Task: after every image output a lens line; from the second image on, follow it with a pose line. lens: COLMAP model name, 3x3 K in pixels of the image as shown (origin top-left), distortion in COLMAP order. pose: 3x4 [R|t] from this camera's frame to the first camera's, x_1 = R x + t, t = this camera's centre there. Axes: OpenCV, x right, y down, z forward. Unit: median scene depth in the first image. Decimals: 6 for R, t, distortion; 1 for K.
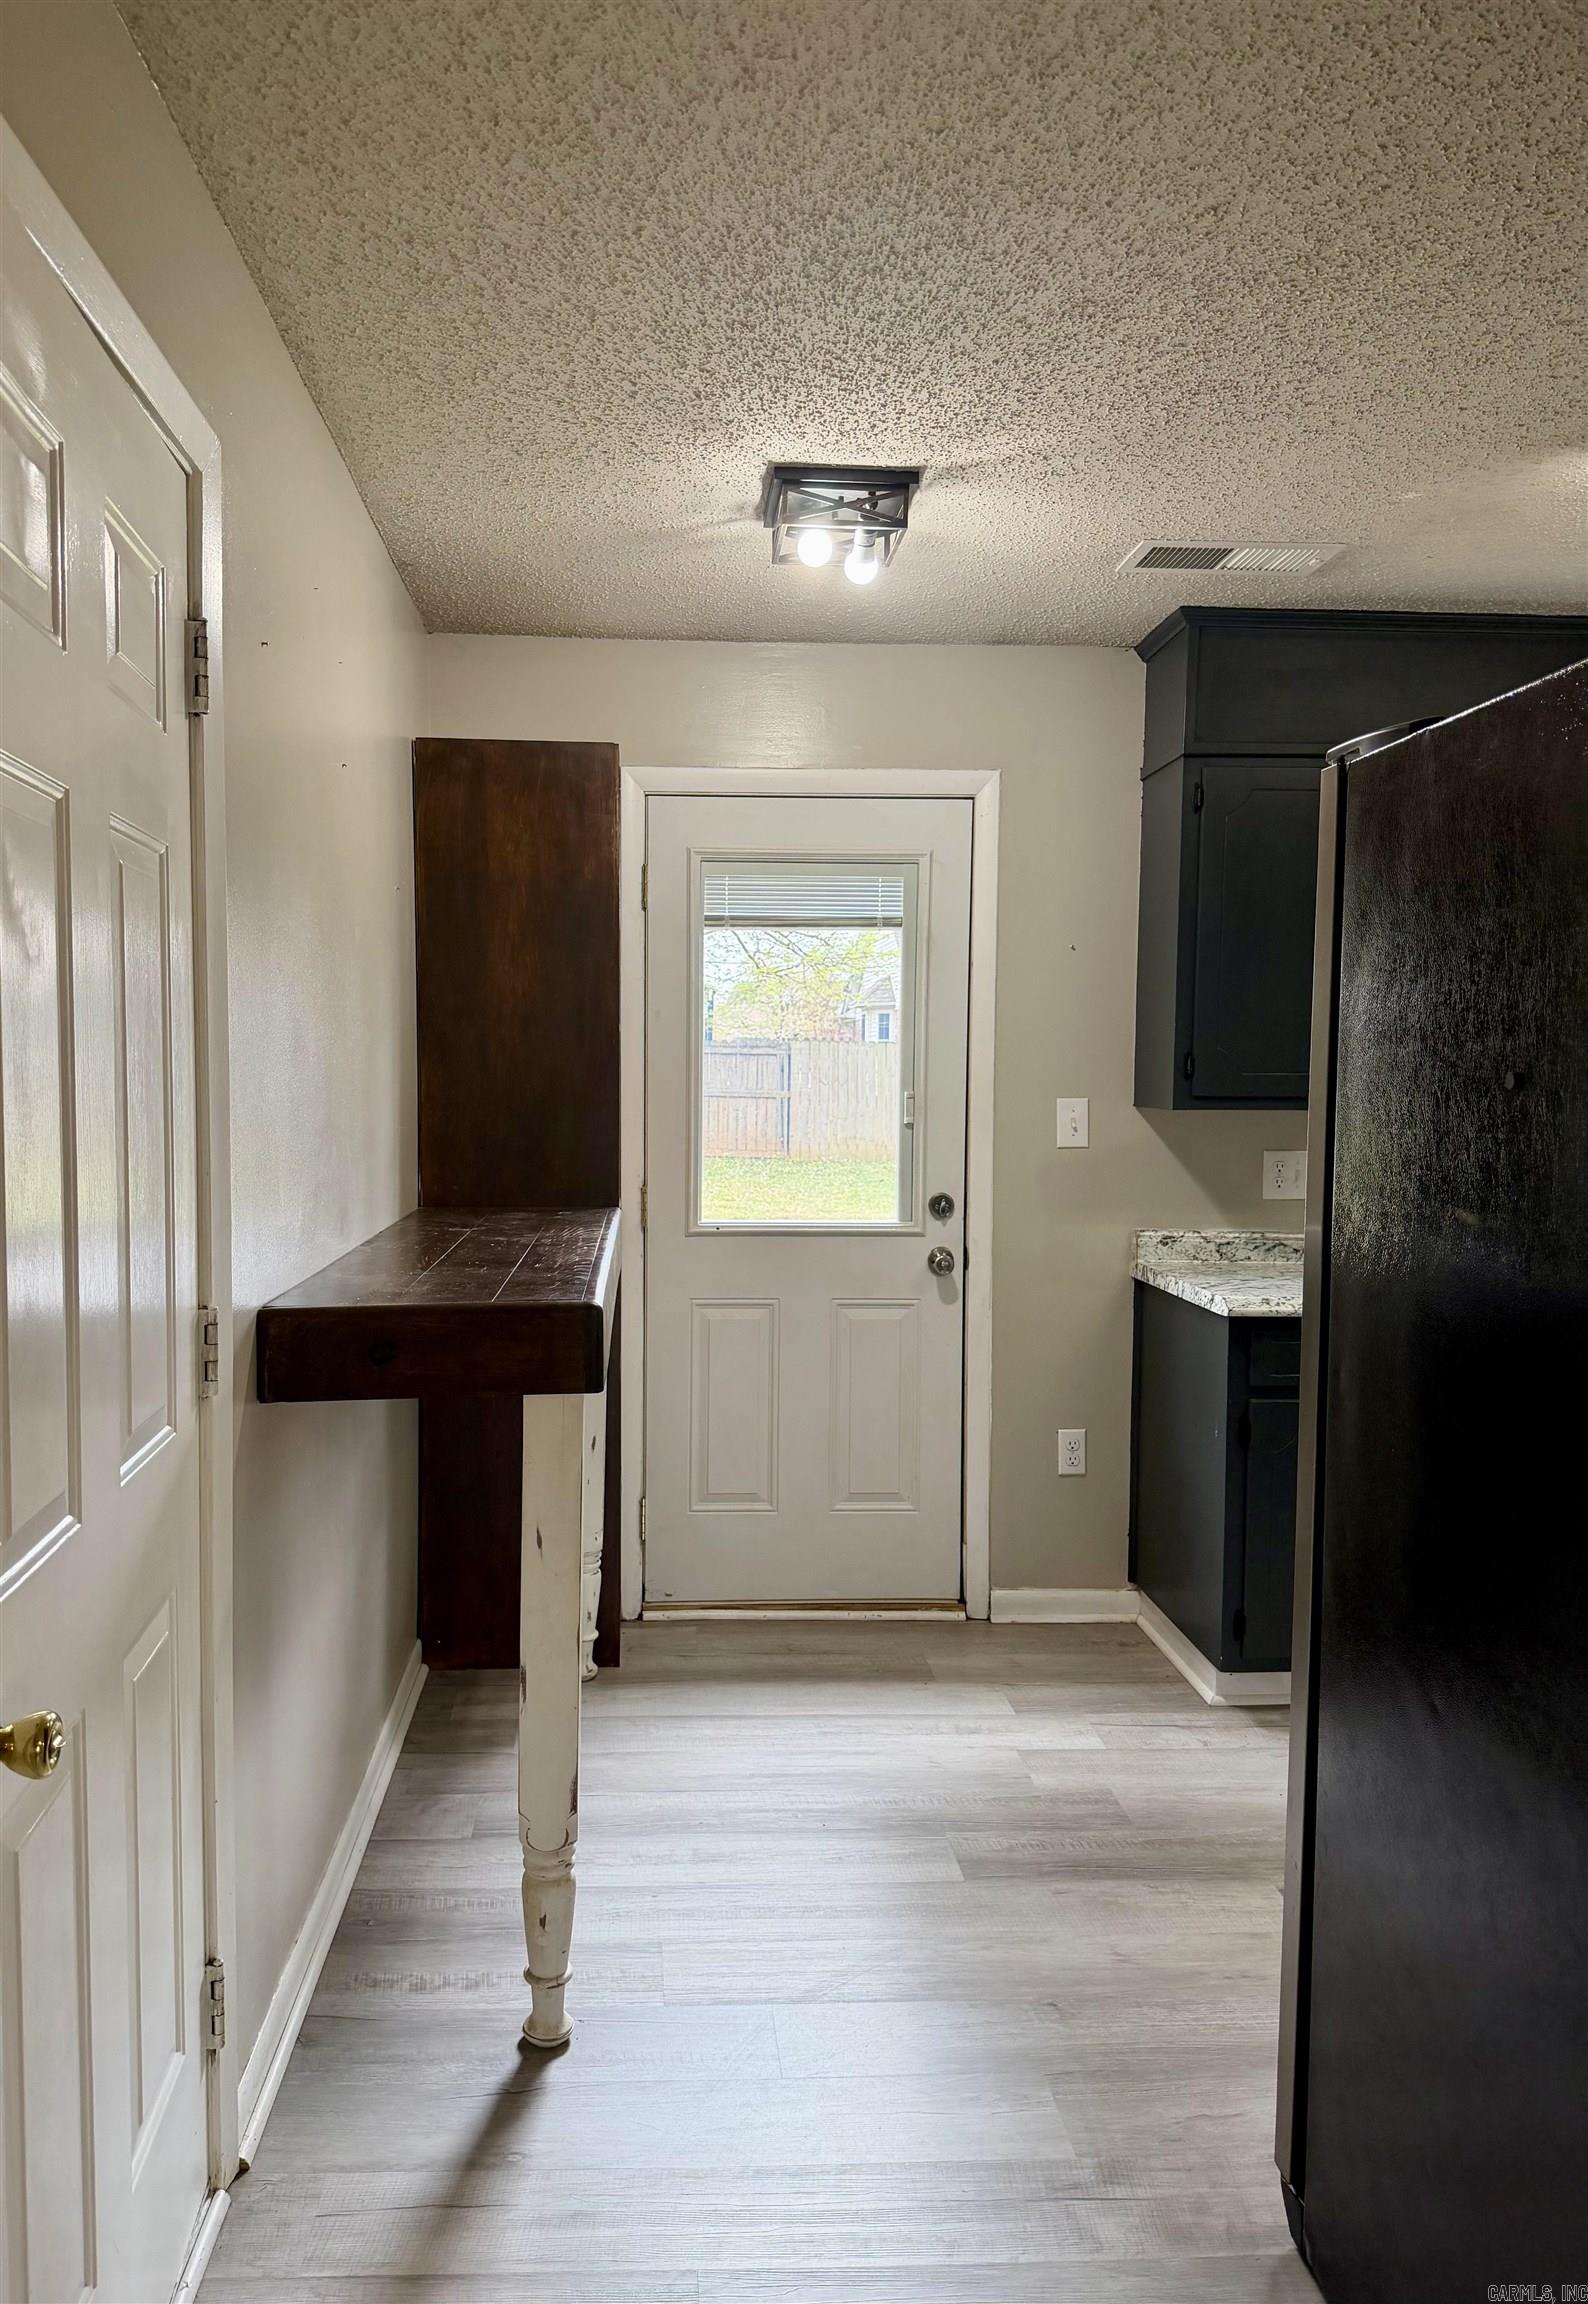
lens RADIAL K [[1636.1, 0, 722.7], [0, 1636.1, 1148.5], [0, 0, 1]] dist [0.050080, -0.008414]
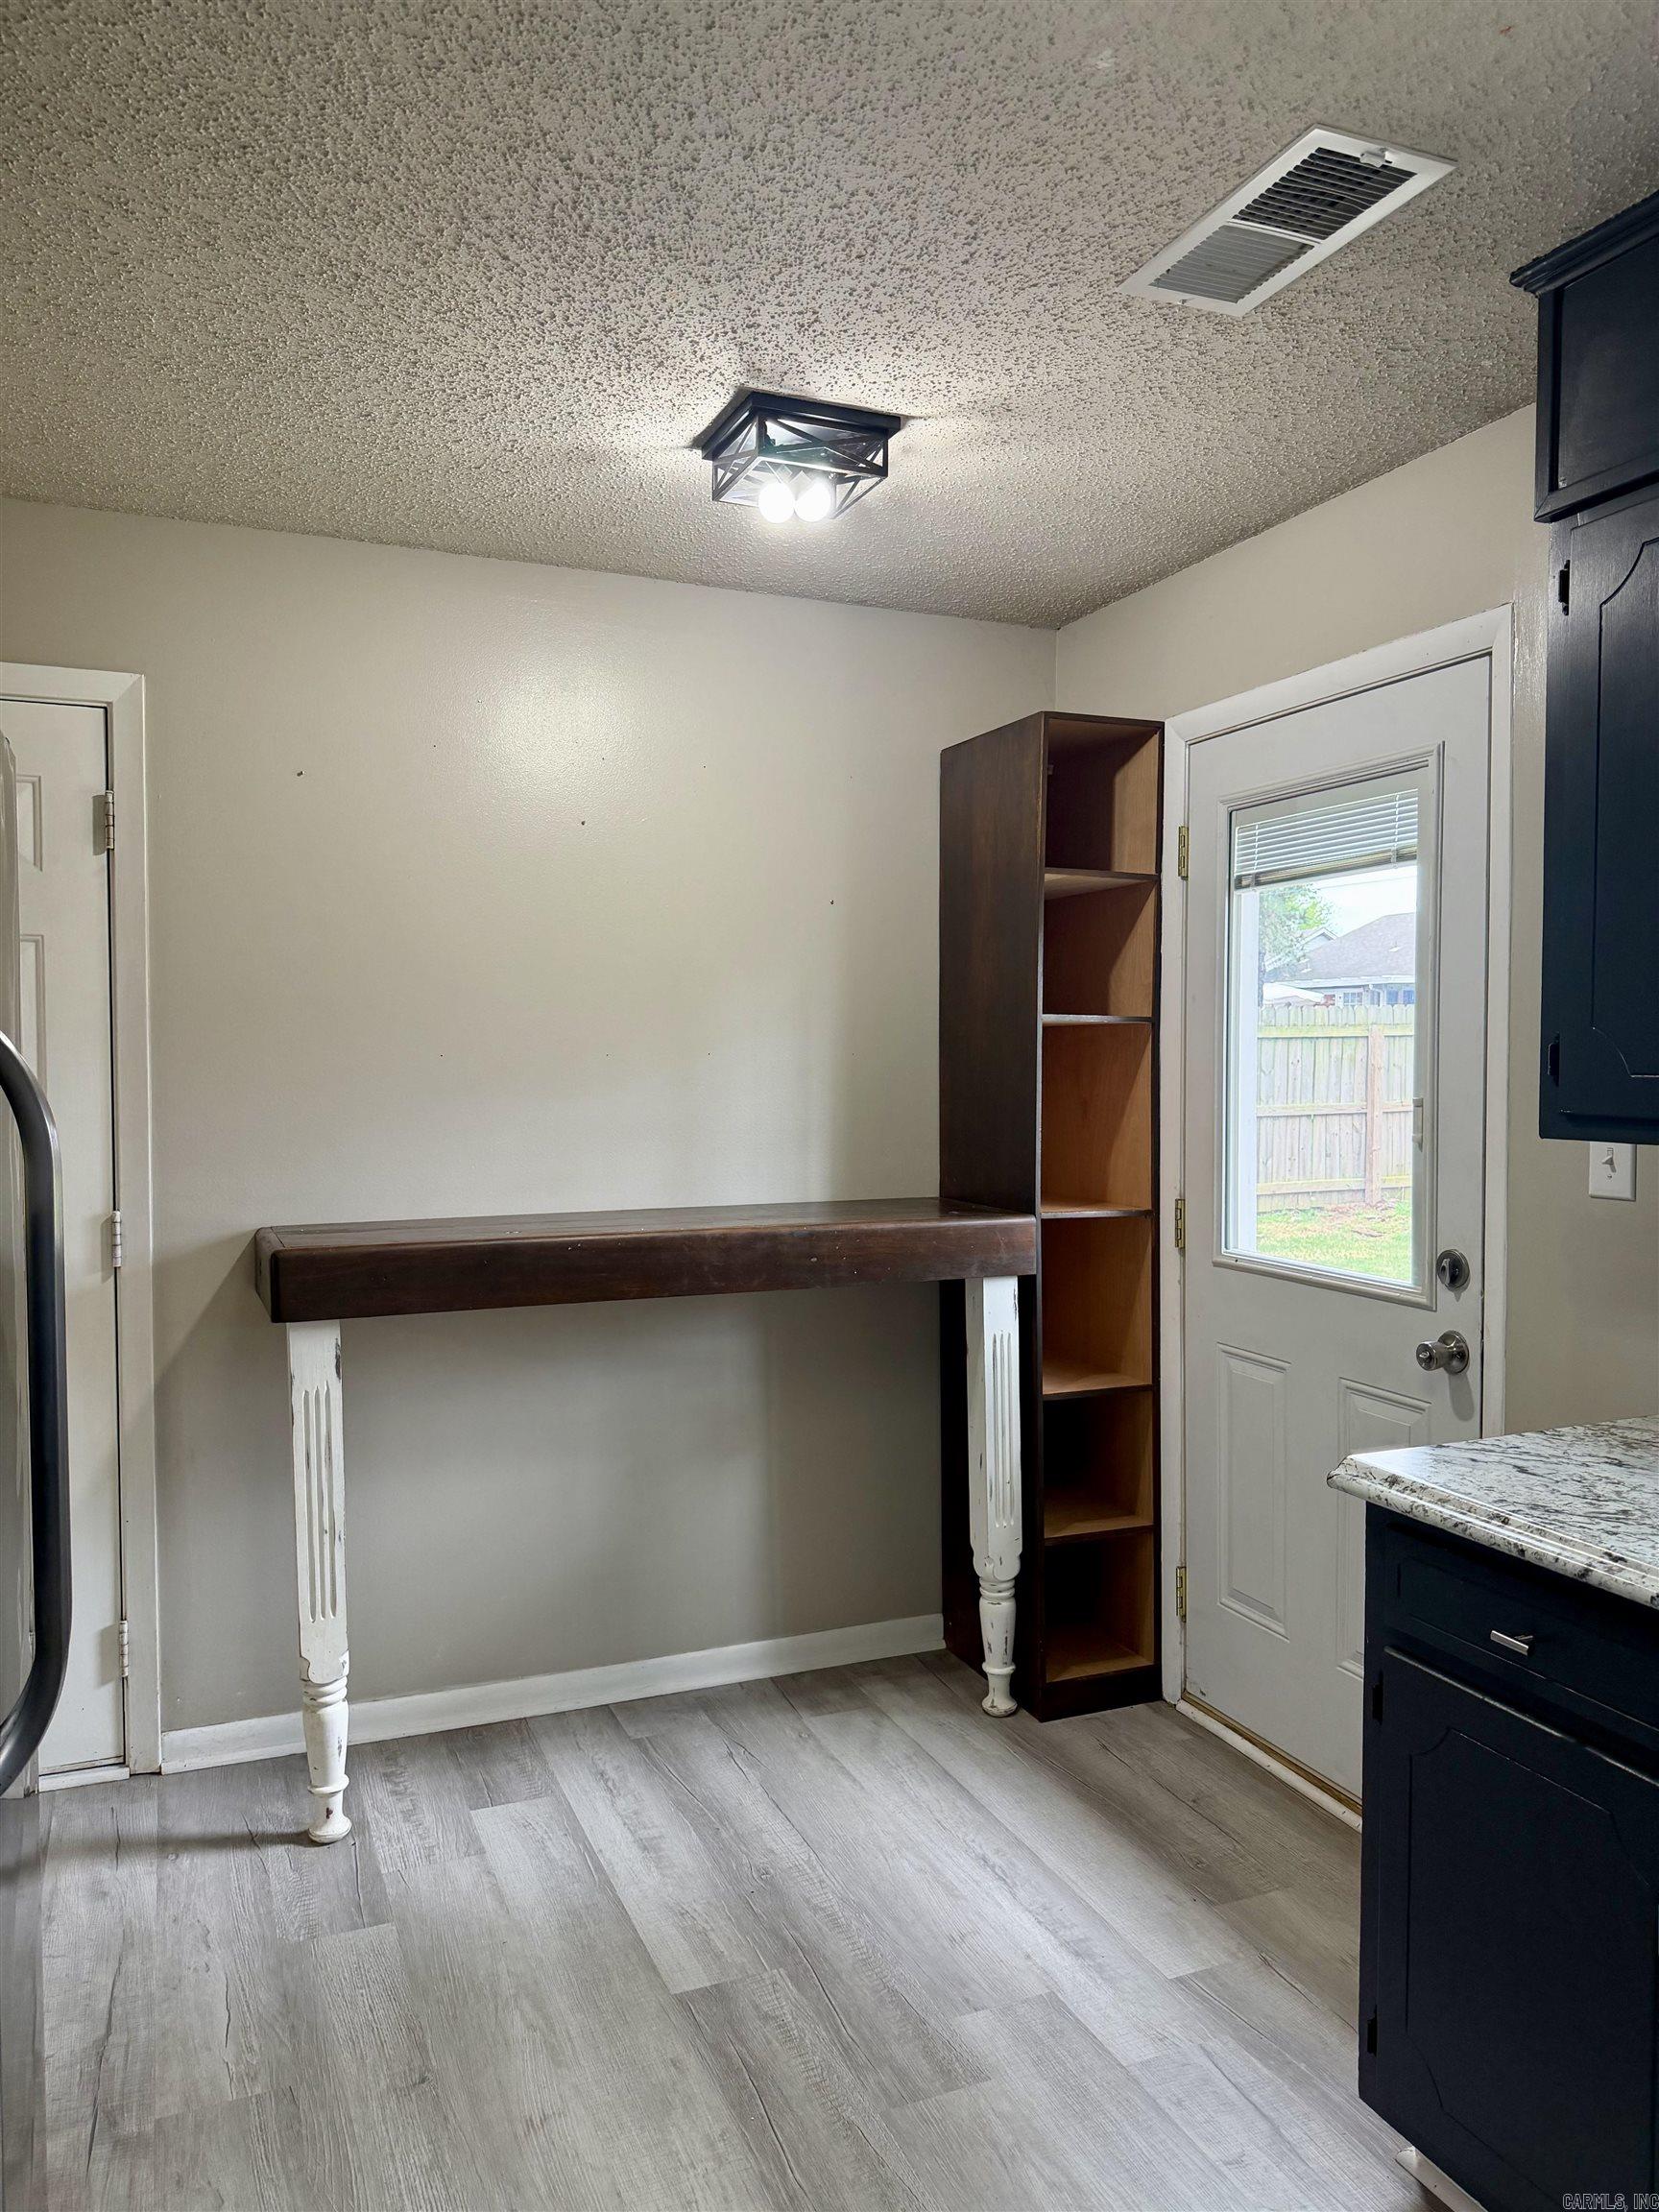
lens RADIAL K [[1563.0, 0, 834.9], [0, 1563.0, 1119.7], [0, 0, 1]] dist [0.024552, -0.034735]
pose [[0.345860, 0.035505, -0.937614, 0.714197], [-0.049196, 0.998595, 0.019667, -0.029293], [0.936996, 0.039325, 0.347121, 0.592321]]
